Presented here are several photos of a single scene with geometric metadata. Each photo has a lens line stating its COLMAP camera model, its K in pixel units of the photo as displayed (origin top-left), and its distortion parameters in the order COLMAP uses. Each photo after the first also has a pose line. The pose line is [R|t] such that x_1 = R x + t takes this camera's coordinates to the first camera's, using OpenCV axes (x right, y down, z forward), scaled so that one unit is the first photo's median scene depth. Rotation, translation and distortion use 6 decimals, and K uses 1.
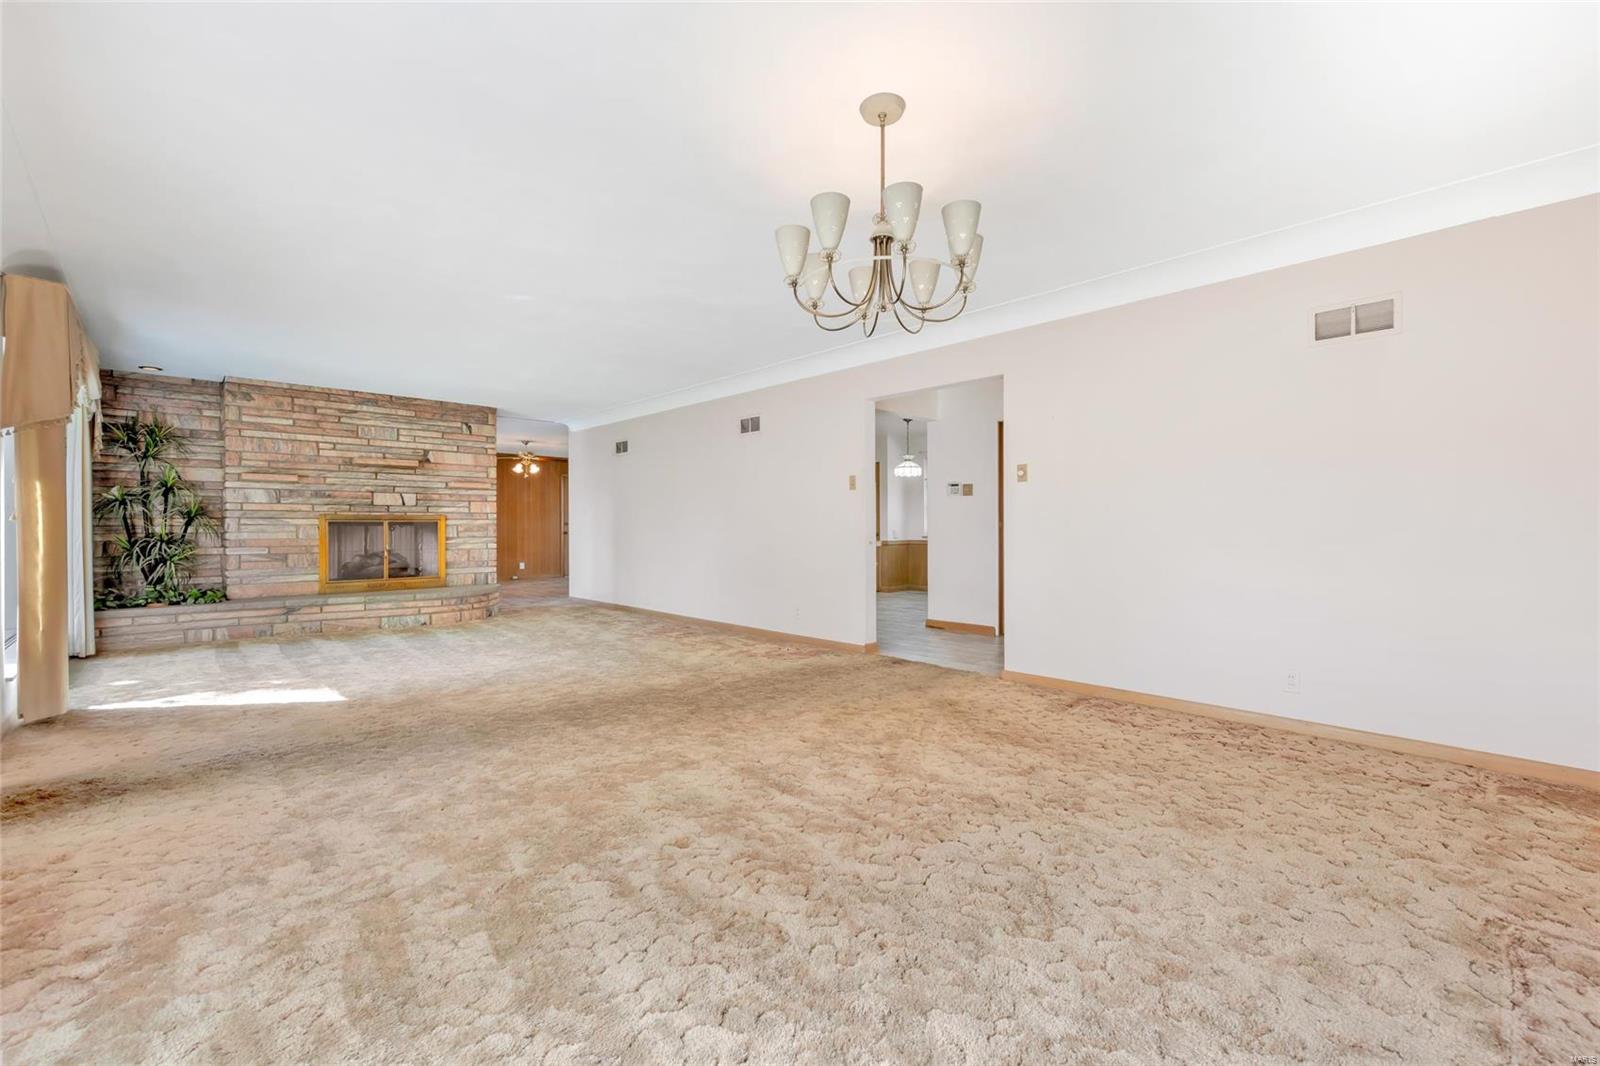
lens RADIAL K [[659.1, 0, 805.5], [0, 659.1, 529.4], [0, 0, 1]] dist [0.006849, -0.002048]
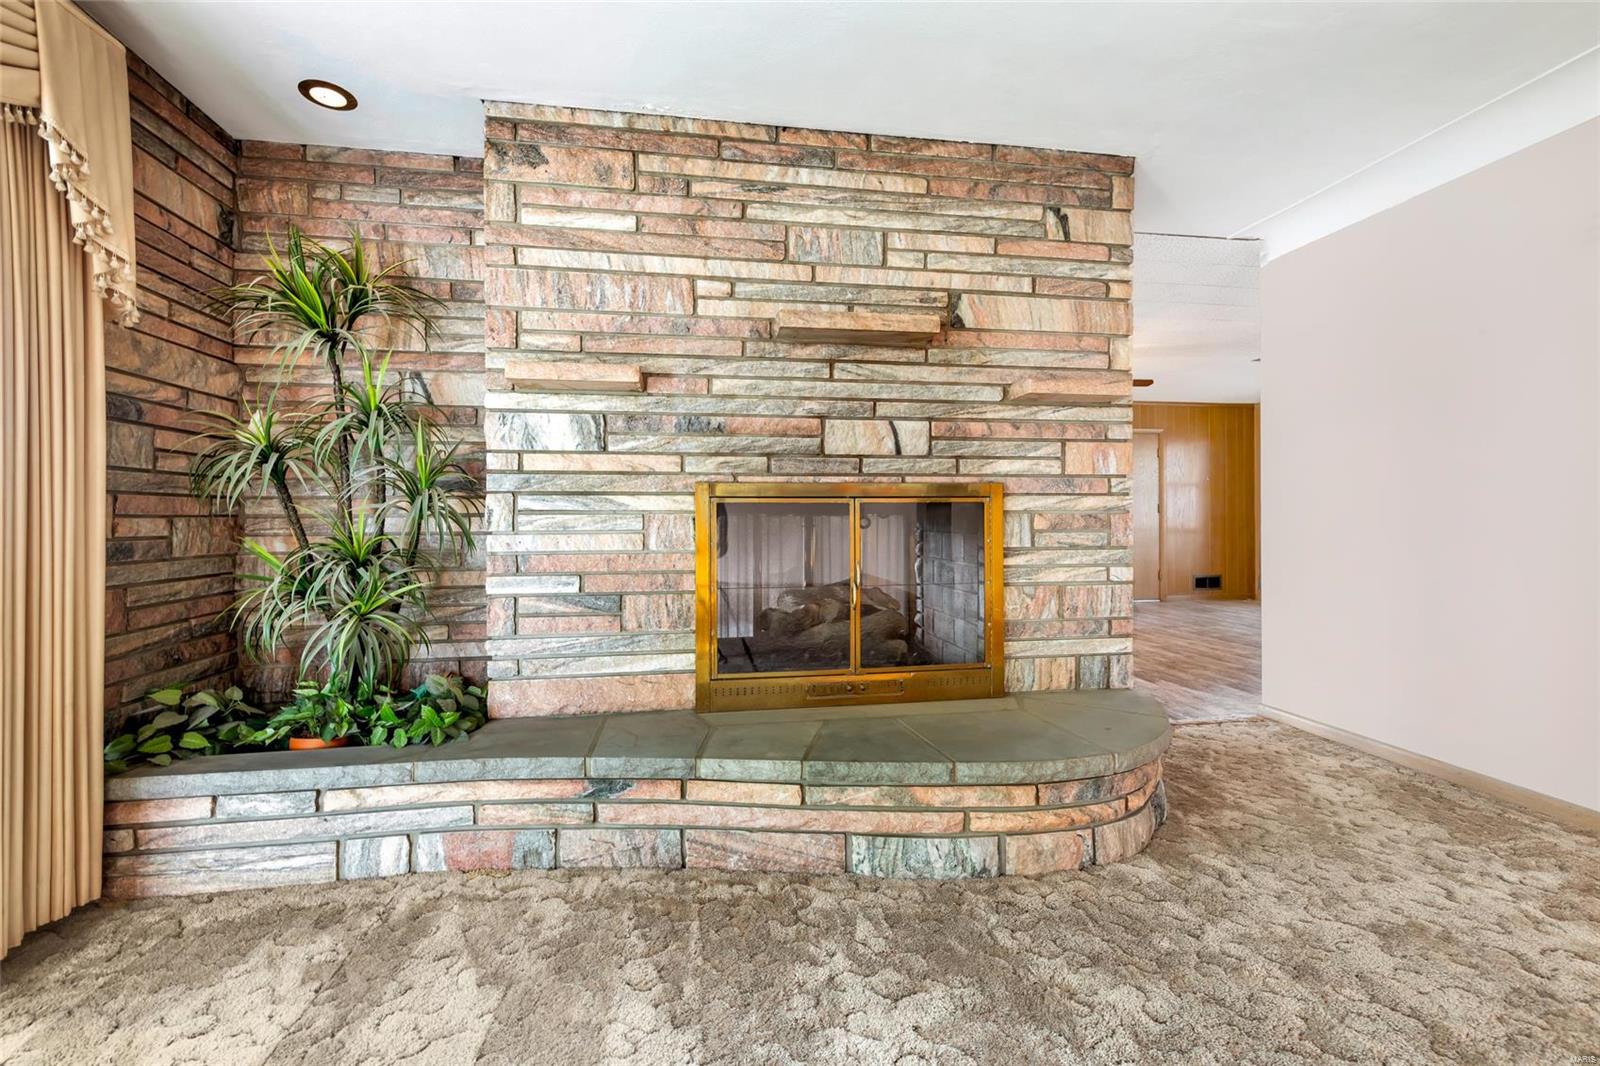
lens RADIAL K [[659.1, 0, 801.1], [0, 659.1, 525.1], [0, 0, 1]] dist [0.006849, -0.002048]
pose [[0.820927, 0.002196, -0.571029, -0.488013], [0.000645, 0.999988, 0.004773, -0.001661], [0.571033, -0.004286, 0.820916, 0.741520]]
